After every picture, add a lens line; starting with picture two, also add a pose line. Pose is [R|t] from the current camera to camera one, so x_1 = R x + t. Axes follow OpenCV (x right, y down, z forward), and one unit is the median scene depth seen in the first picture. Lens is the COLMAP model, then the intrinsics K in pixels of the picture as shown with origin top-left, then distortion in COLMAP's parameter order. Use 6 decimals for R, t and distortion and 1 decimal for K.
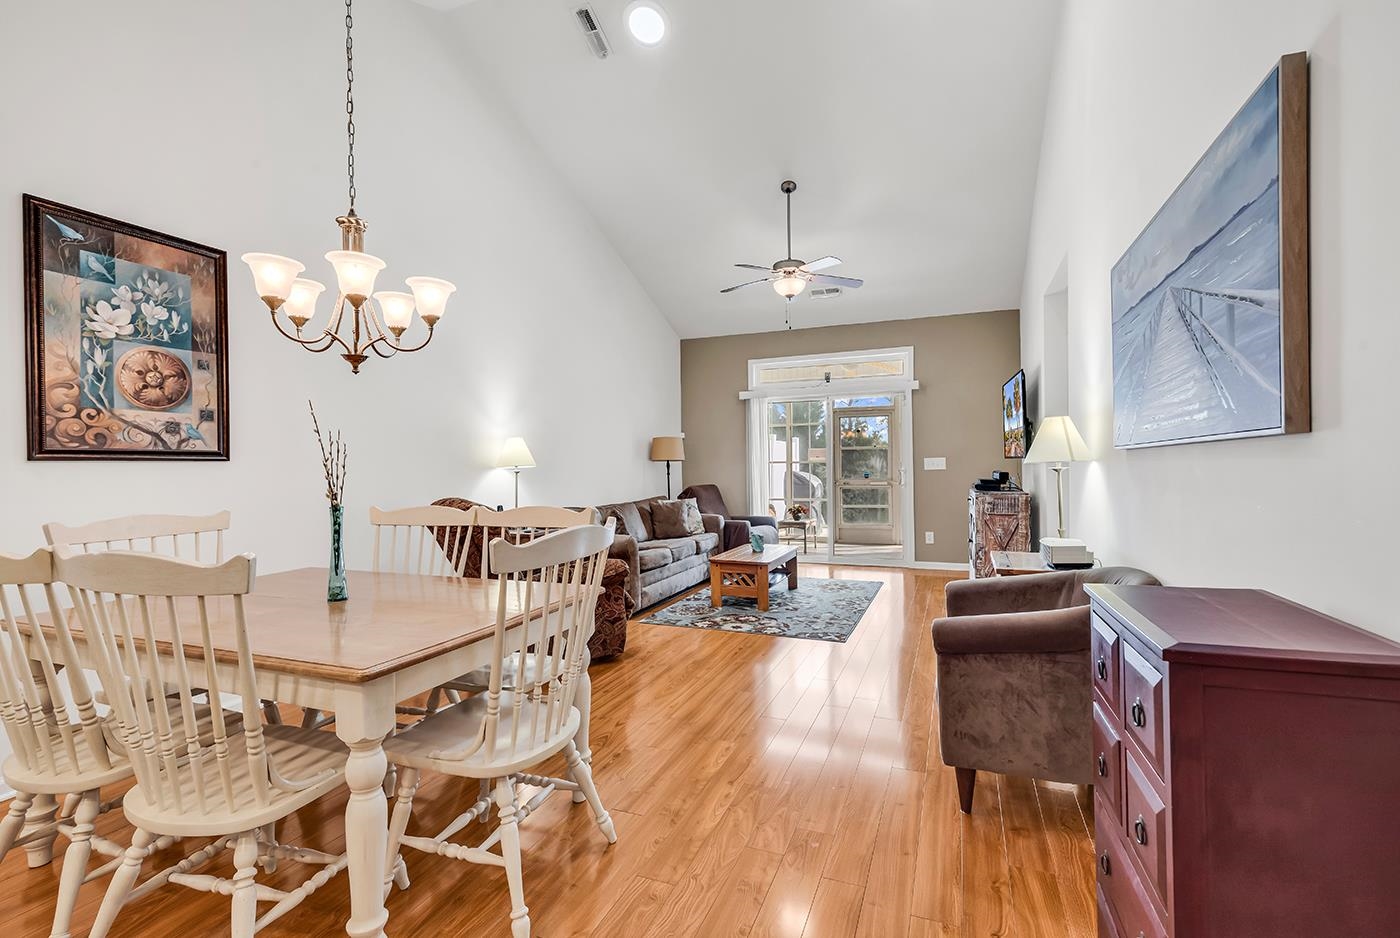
lens RADIAL K [[616.2, 0, 713.6], [0, 616.2, 455.1], [0, 0, 1]] dist [0.001459, -0.000069]
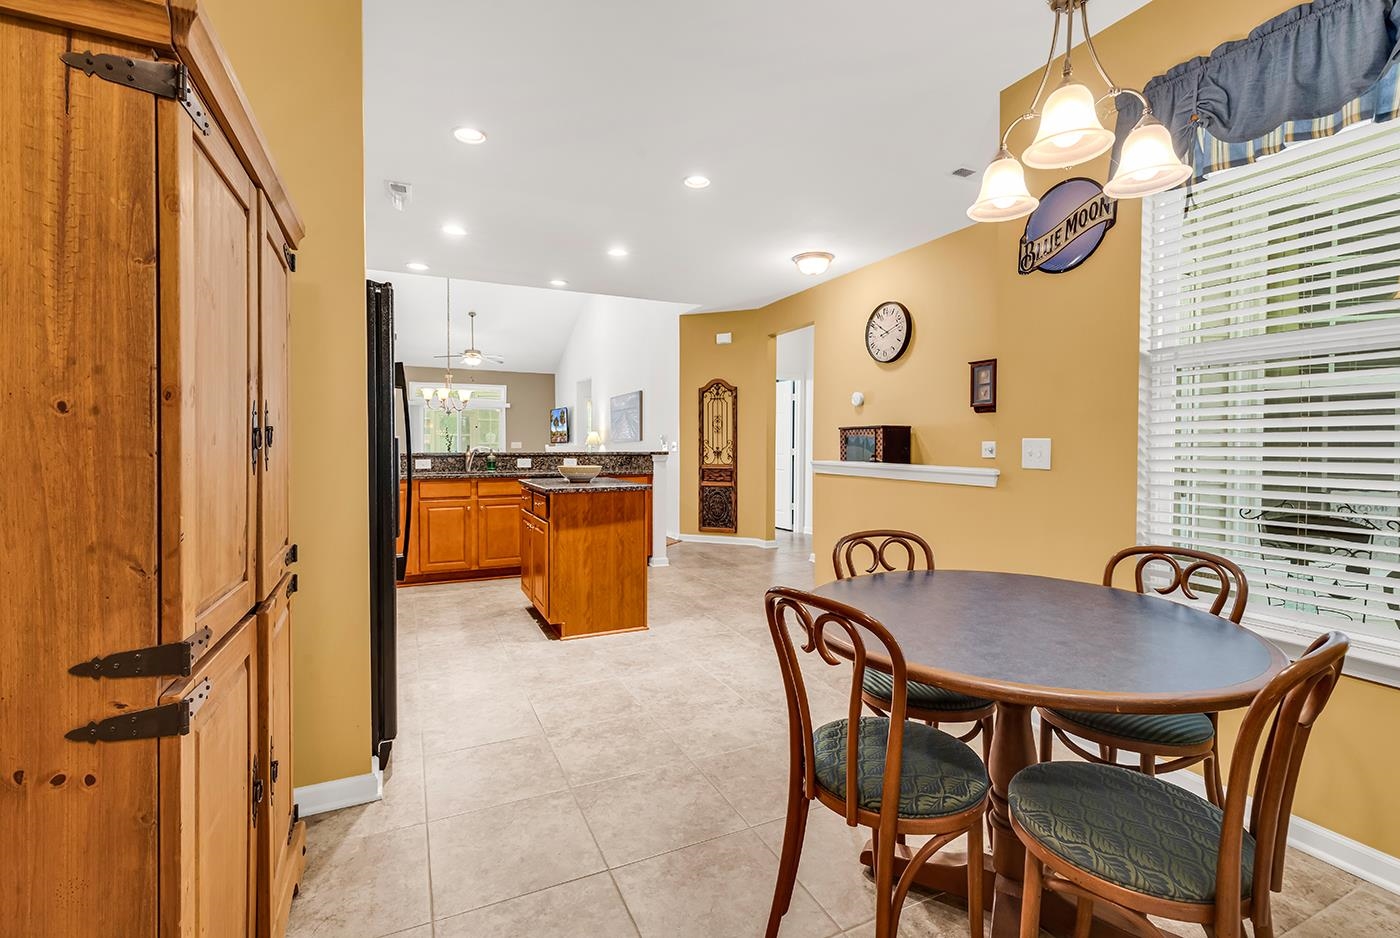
lens RADIAL K [[615.3, 0, 701.9], [0, 615.3, 453.1], [0, 0, 1]] dist [0.005952, -0.000475]
pose [[0.680908, -0.000618, 0.732369, -0.807952], [-0.016846, 0.999722, 0.016506, -0.005414], [-0.732175, -0.023577, 0.680708, -0.932659]]
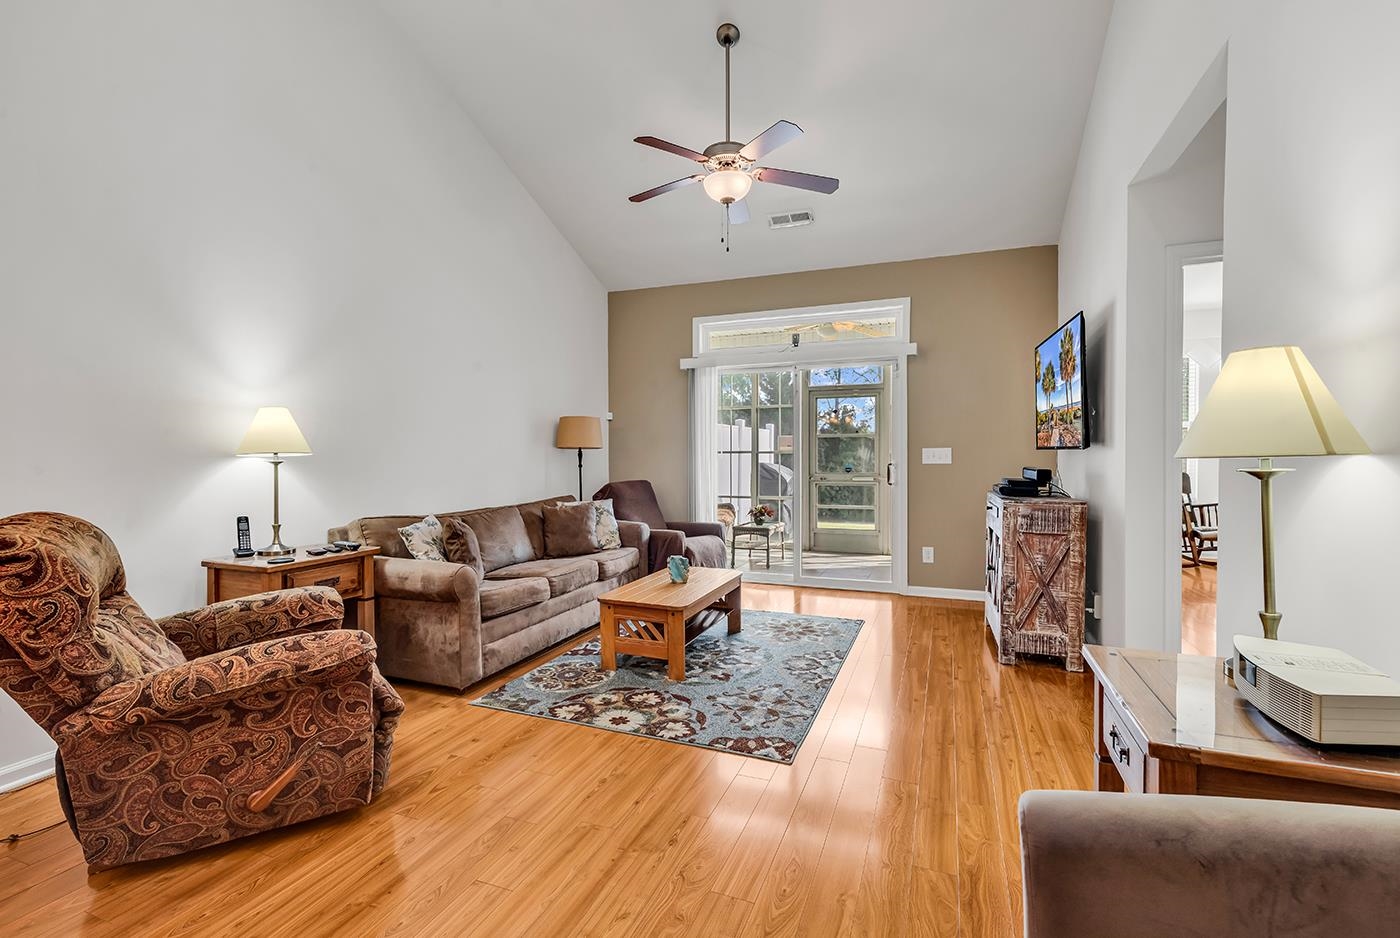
lens RADIAL K [[615.3, 0, 701.9], [0, 615.3, 453.1], [0, 0, 1]] dist [0.005952, -0.000475]
pose [[0.999941, 0.010833, -0.001184, 0.090481], [-0.010816, 0.999846, 0.013803, 0.003953], [0.001333, -0.013790, 0.999904, 0.303252]]
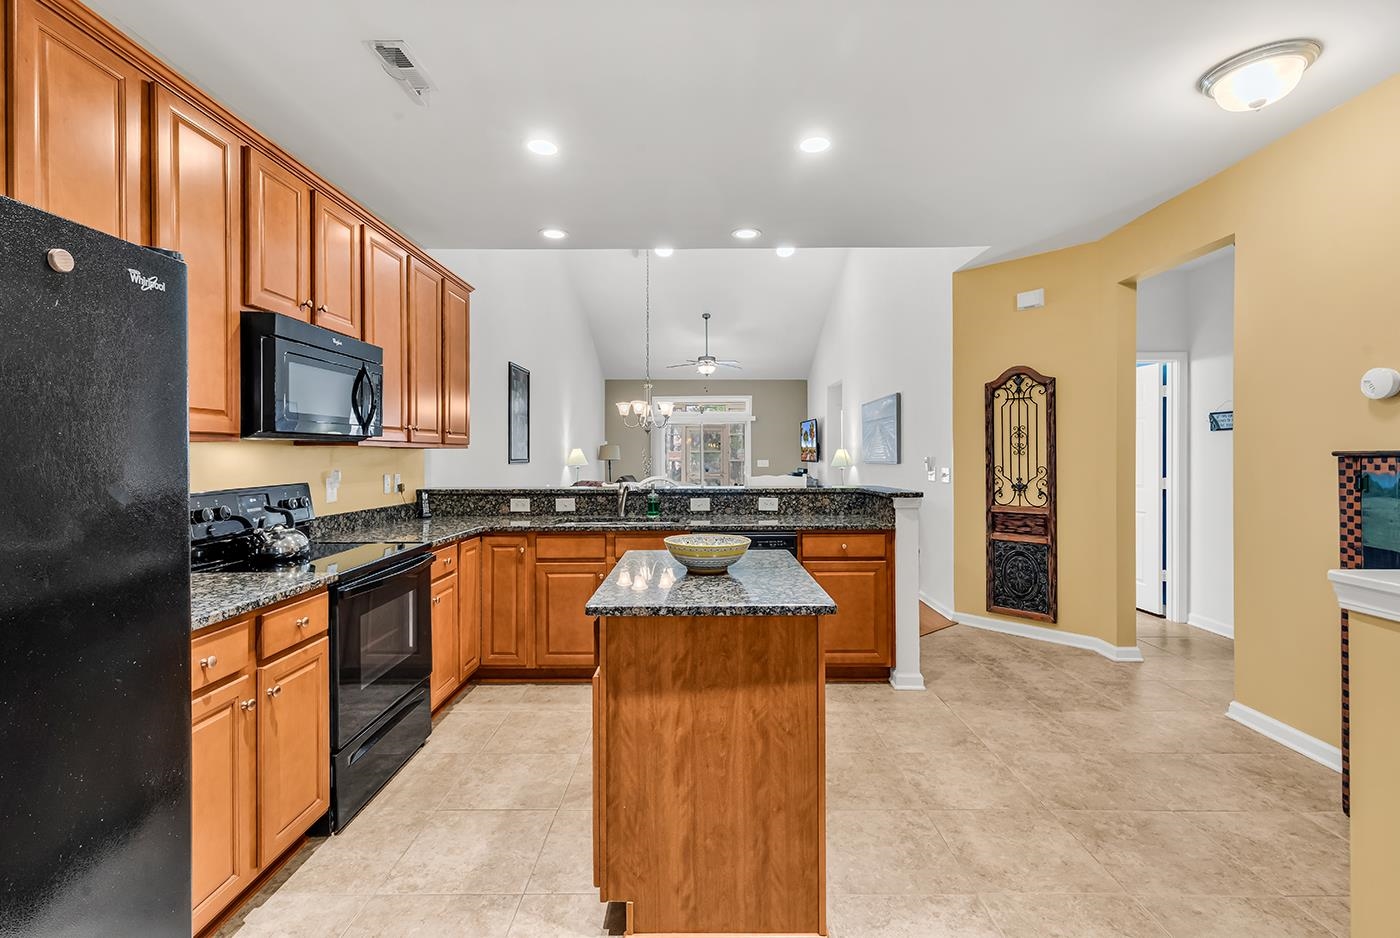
lens RADIAL K [[622.0, 0, 698.8], [0, 622.0, 453.1], [0, 0, 1]] dist [0.006267, -0.000236]
pose [[0.934074, 0.006768, 0.357014, -0.517638], [-0.009532, 0.999937, 0.005982, -0.029062], [-0.356951, -0.008991, 0.934080, -0.683731]]
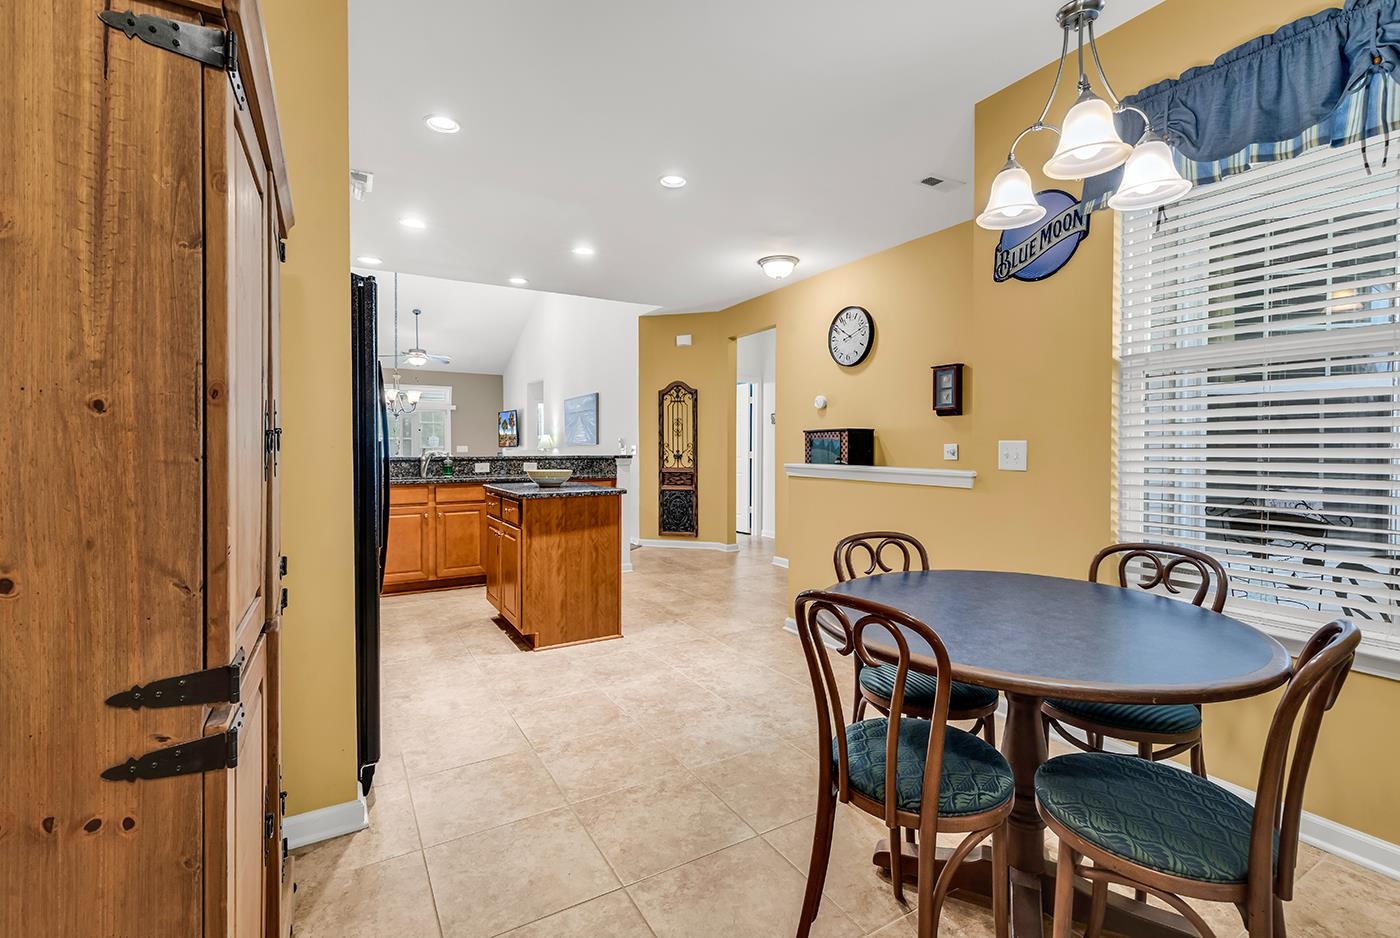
lens RADIAL K [[622.0, 0, 698.8], [0, 622.0, 453.1], [0, 0, 1]] dist [0.006267, -0.000236]
pose [[0.614222, 0.001196, 0.789132, -0.829512], [-0.014299, 0.999852, 0.009614, -0.004509], [-0.789004, -0.017189, 0.614148, -0.904211]]
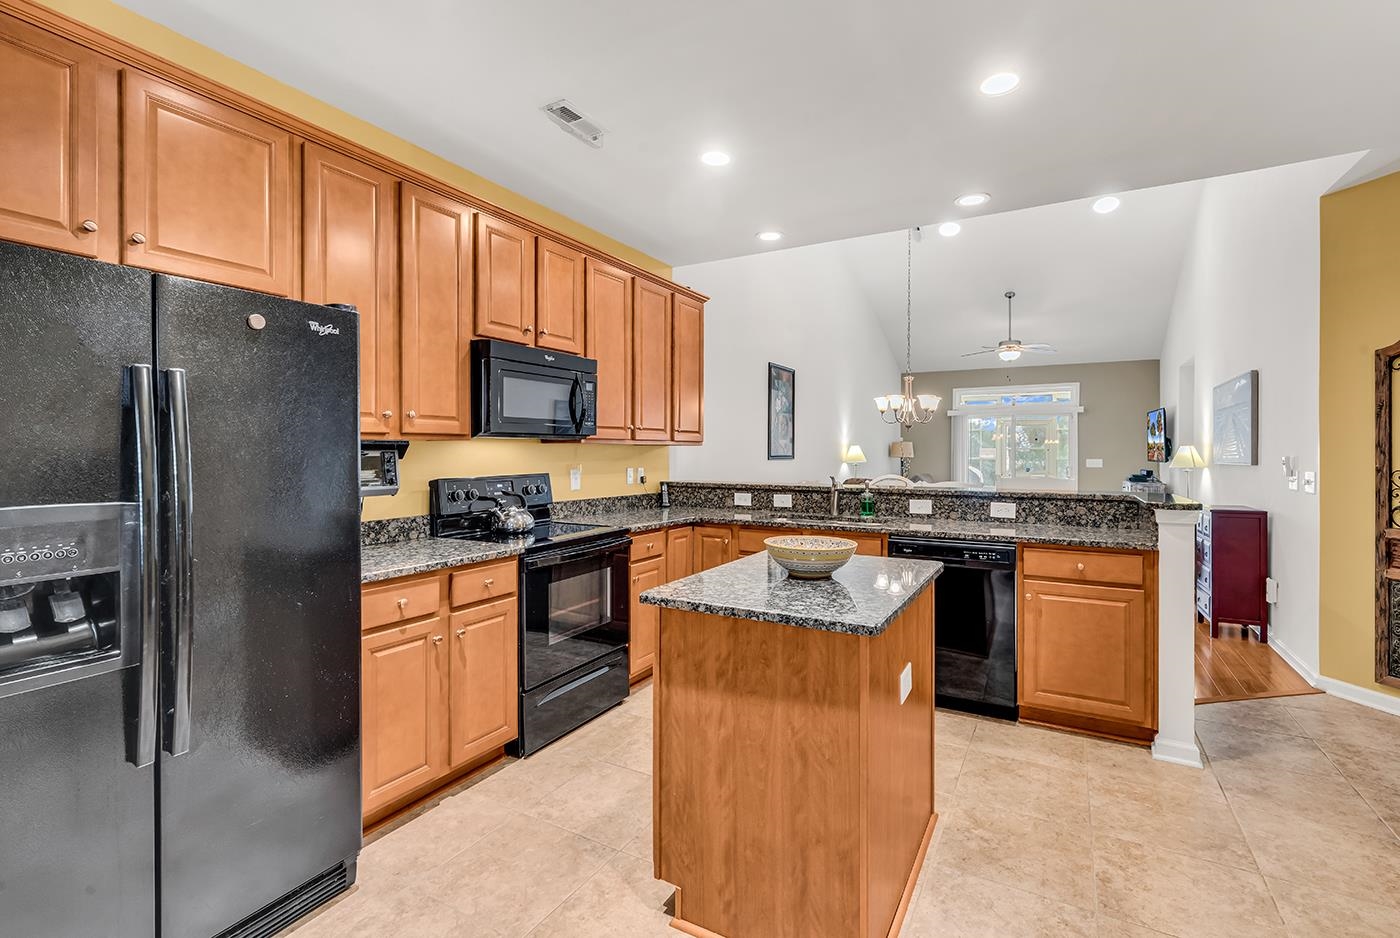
lens RADIAL K [[624.8, 0, 715.7], [0, 624.8, 451.3], [0, 0, 1]] dist [0.003331, -0.000642]
pose [[0.990624, 0.010173, -0.136235, -0.386744], [-0.008534, 0.999884, 0.012612, -0.030227], [0.136348, -0.011331, 0.990596, -0.694091]]
